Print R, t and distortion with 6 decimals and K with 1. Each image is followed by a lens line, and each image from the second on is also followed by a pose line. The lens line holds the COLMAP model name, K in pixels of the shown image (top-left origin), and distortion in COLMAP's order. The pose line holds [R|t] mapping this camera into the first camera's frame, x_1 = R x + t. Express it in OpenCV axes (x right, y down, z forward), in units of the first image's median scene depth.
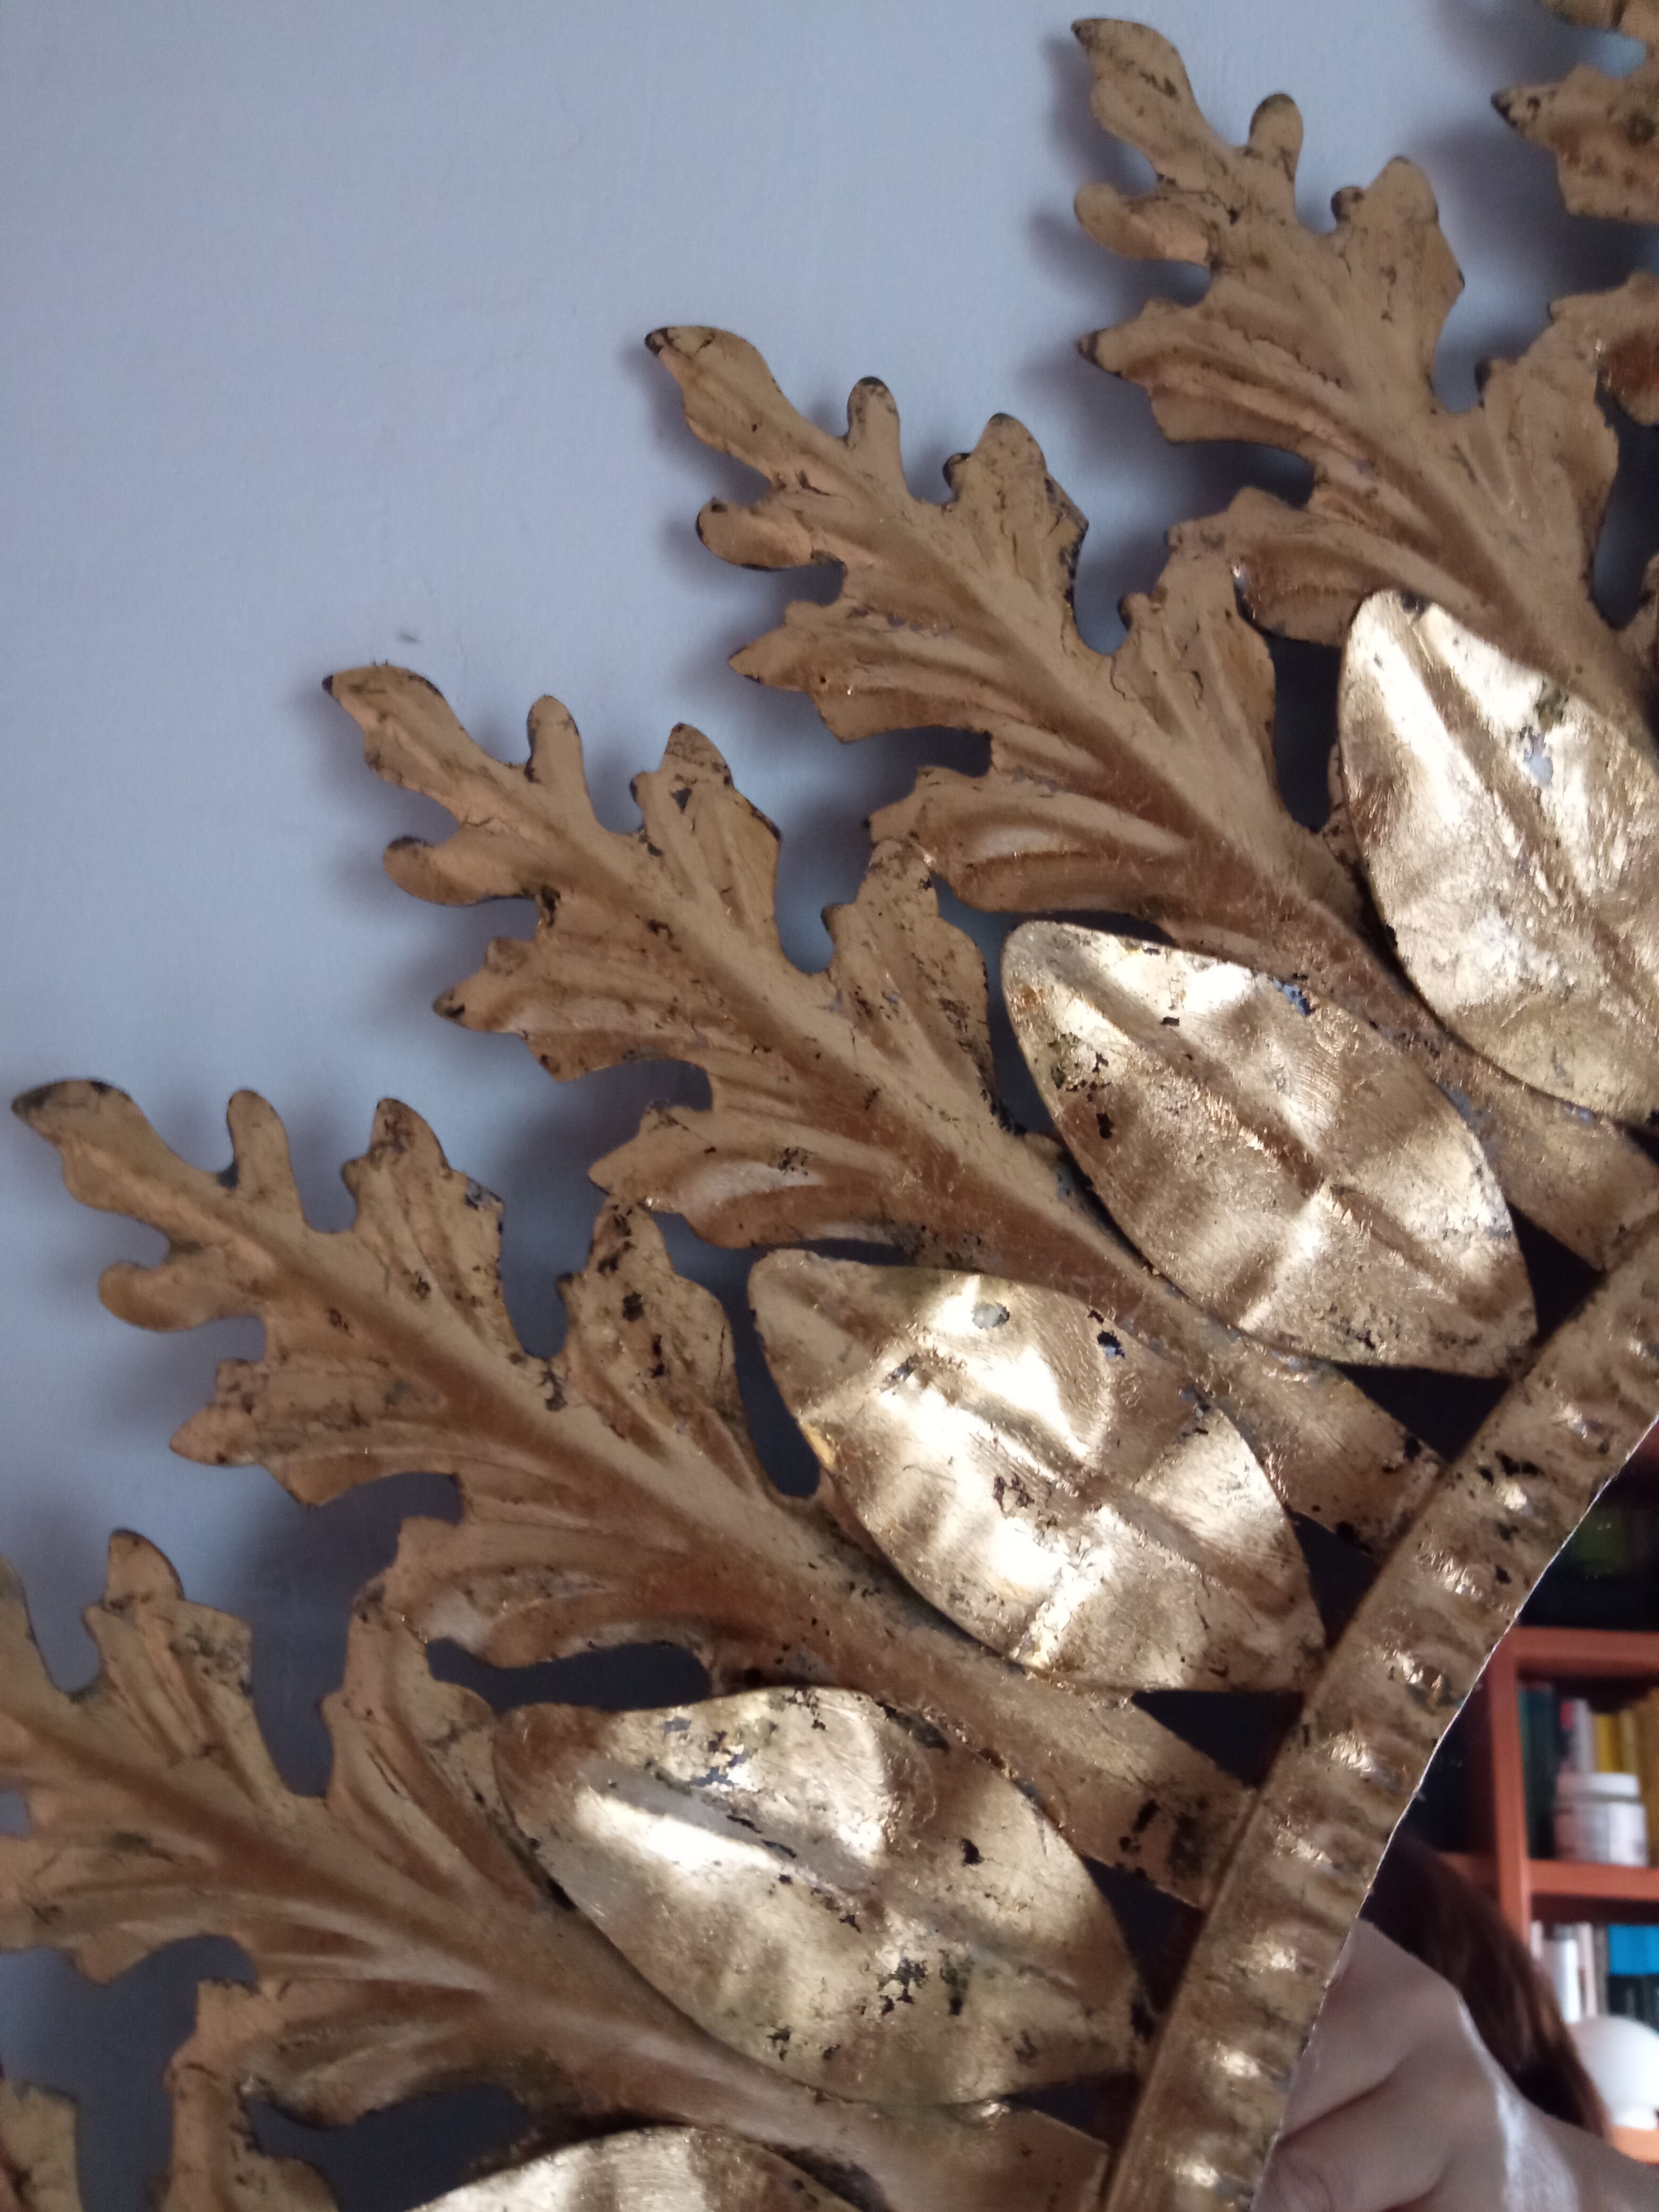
lens RADIAL K [[1835.6, 0, 840.7], [0, 1835.6, 1089.2], [0, 0, 1]] dist [0.090944, -0.189544]
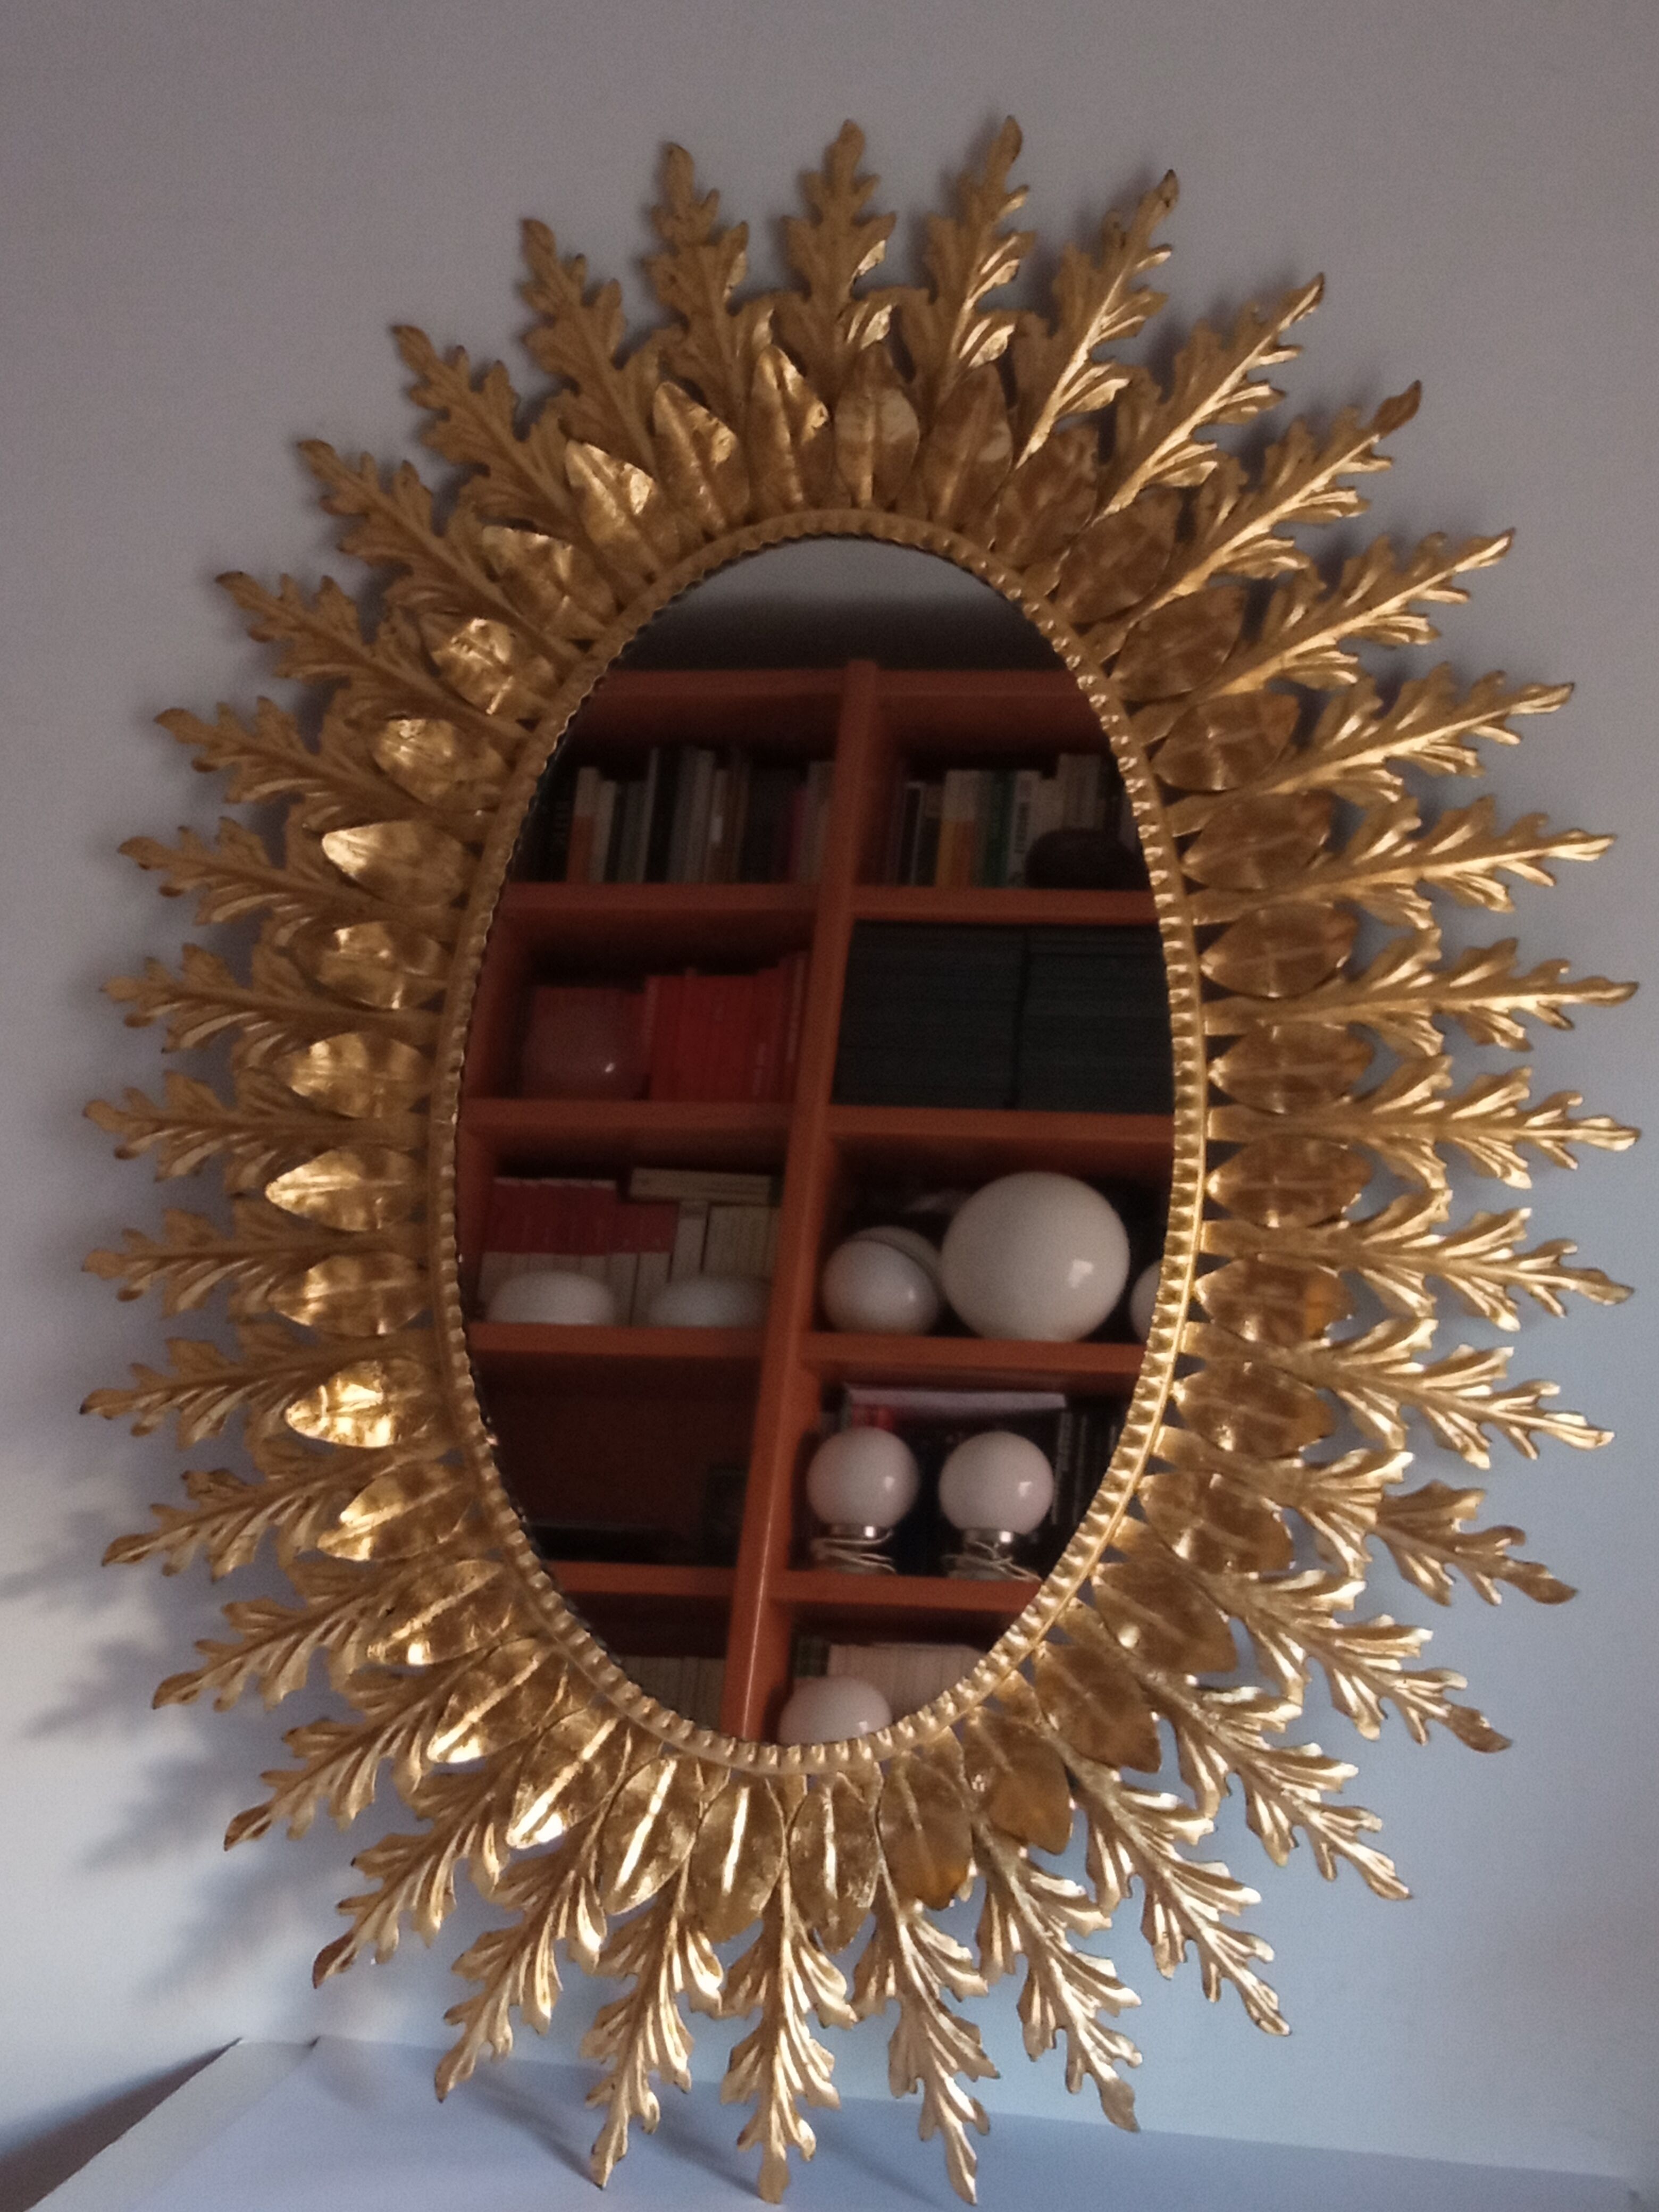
lens RADIAL K [[3314.3, 0, 844.0], [0, 3314.3, 1122.9], [0, 0, 1]] dist [0.072959, 0.000000]
pose [[0.997337, -0.011930, -0.071945, 1.281177], [0.023701, 0.985998, 0.165063, 0.012131], [0.068969, -0.166329, 0.983655, -5.774322]]
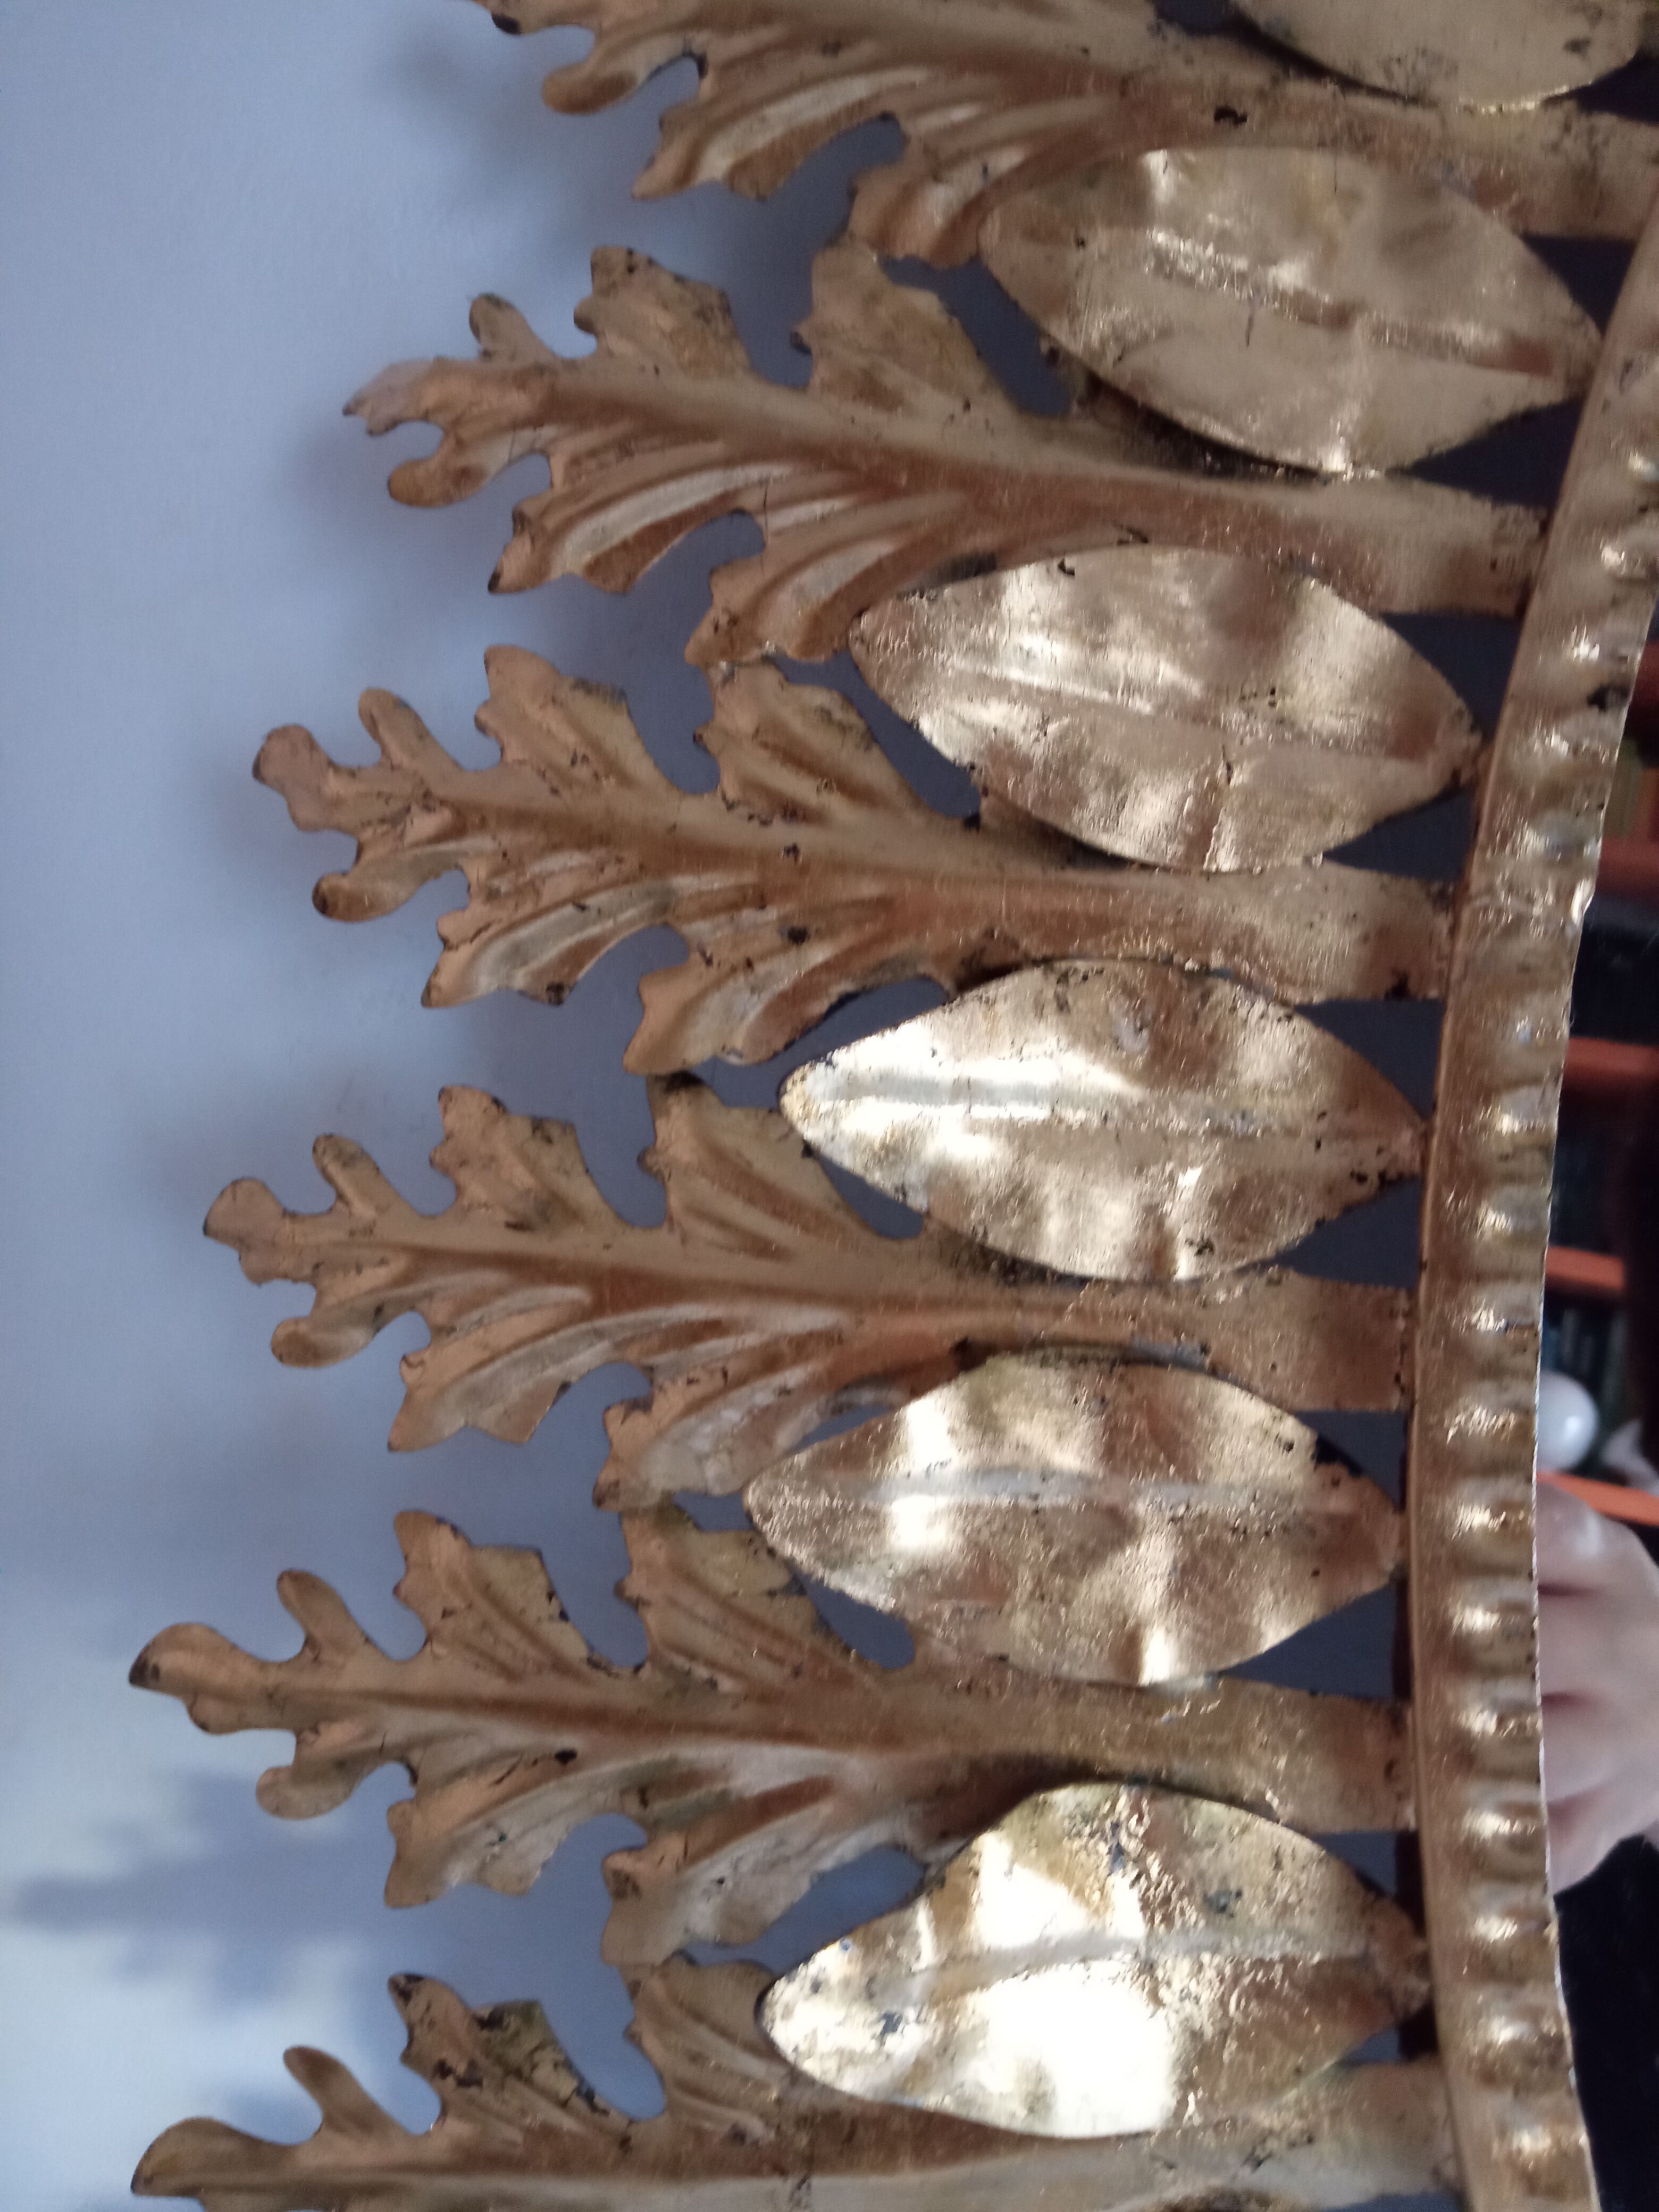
lens RADIAL K [[1835.6, 0, 837.1], [0, 1835.6, 1096.9], [0, 0, 1]] dist [0.090944, -0.189544]
pose [[0.980886, 0.114852, -0.157070, -0.158972], [-0.075883, 0.969093, 0.234735, 0.977904], [0.179176, -0.218329, 0.959285, -0.319570]]
